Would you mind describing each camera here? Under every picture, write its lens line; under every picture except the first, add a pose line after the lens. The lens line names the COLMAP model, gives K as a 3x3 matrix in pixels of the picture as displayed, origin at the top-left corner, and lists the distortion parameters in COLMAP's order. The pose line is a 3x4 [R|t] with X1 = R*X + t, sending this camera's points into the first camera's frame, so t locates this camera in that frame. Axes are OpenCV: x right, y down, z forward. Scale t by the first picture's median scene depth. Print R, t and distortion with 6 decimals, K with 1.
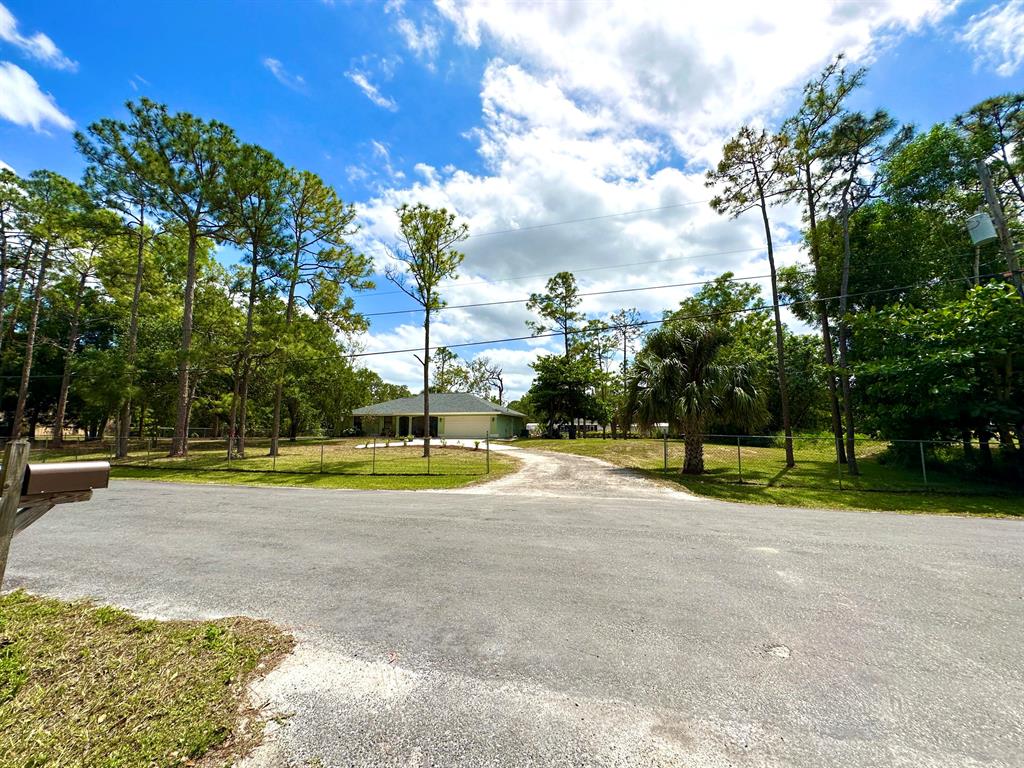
lens RADIAL K [[412.1, 0, 510.5], [0, 412.1, 381.7], [0, 0, 1]] dist [-0.001983, 0.000839]
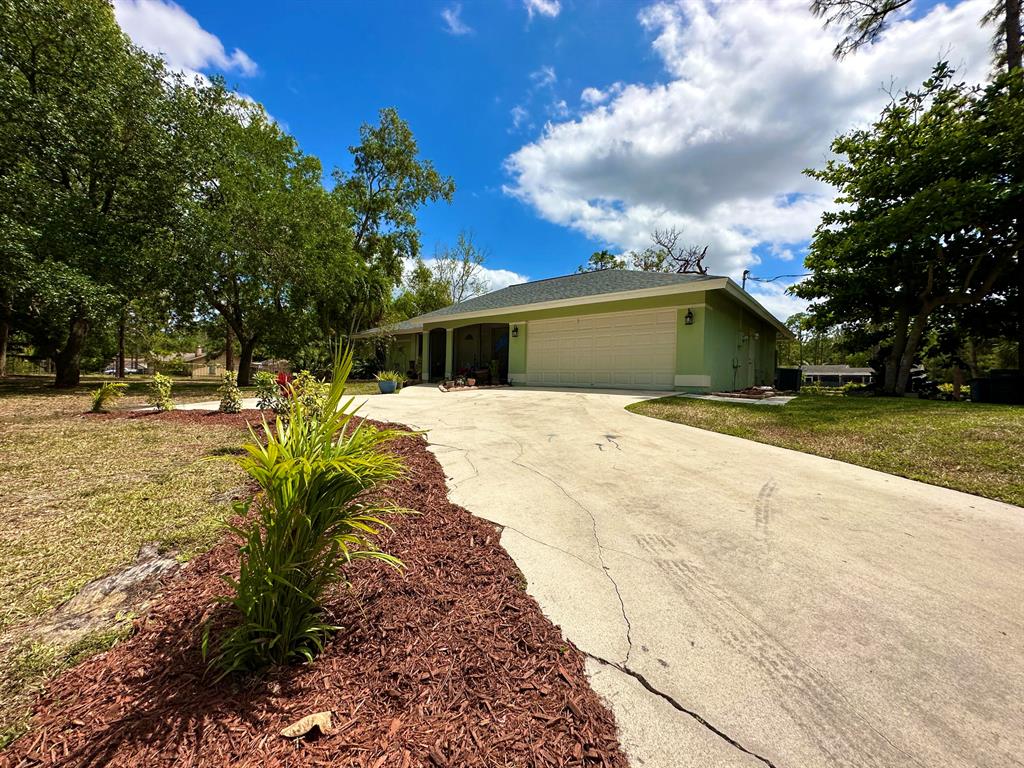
lens RADIAL K [[412.1, 0, 510.5], [0, 412.1, 381.7], [0, 0, 1]] dist [-0.001983, 0.000839]
pose [[0.921578, 0.031257, -0.386932, -0.042858], [0.018005, 0.992239, 0.123037, 0.079819], [0.387775, -0.120355, 0.913863, 0.620037]]
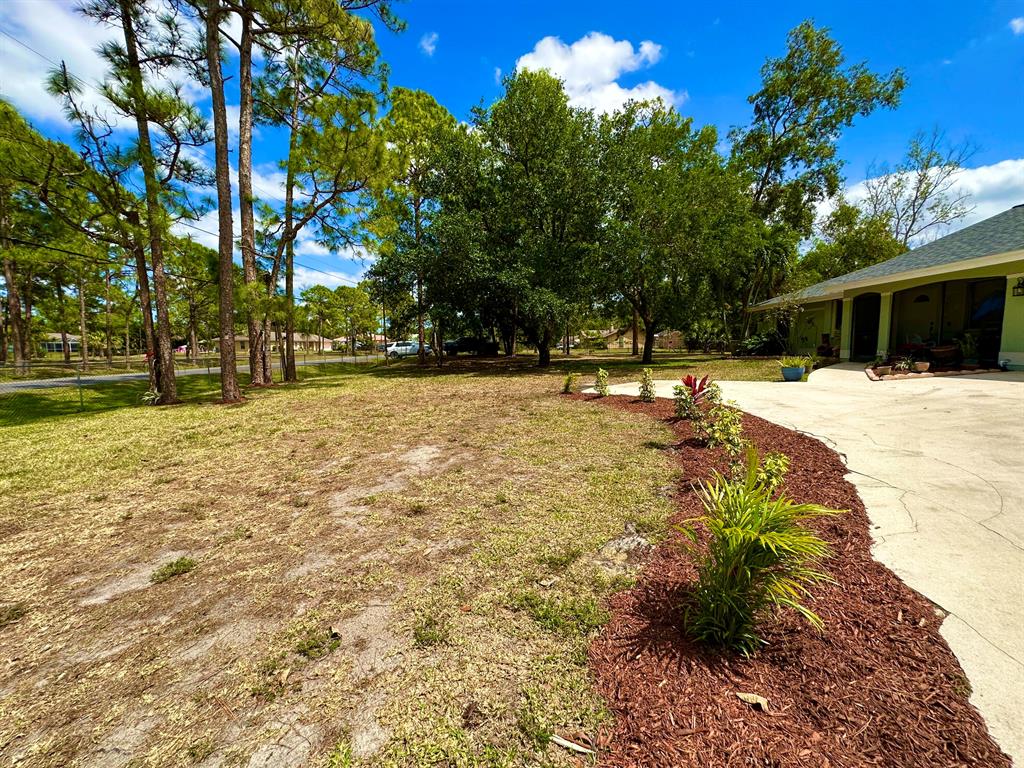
lens RADIAL K [[412.1, 0, 510.5], [0, 412.1, 381.7], [0, 0, 1]] dist [-0.001983, 0.000839]
pose [[0.286679, 0.093755, -0.953428, -0.035946], [0.131192, 0.981983, 0.136010, 0.067248], [0.949001, -0.164073, 0.269214, 0.609873]]
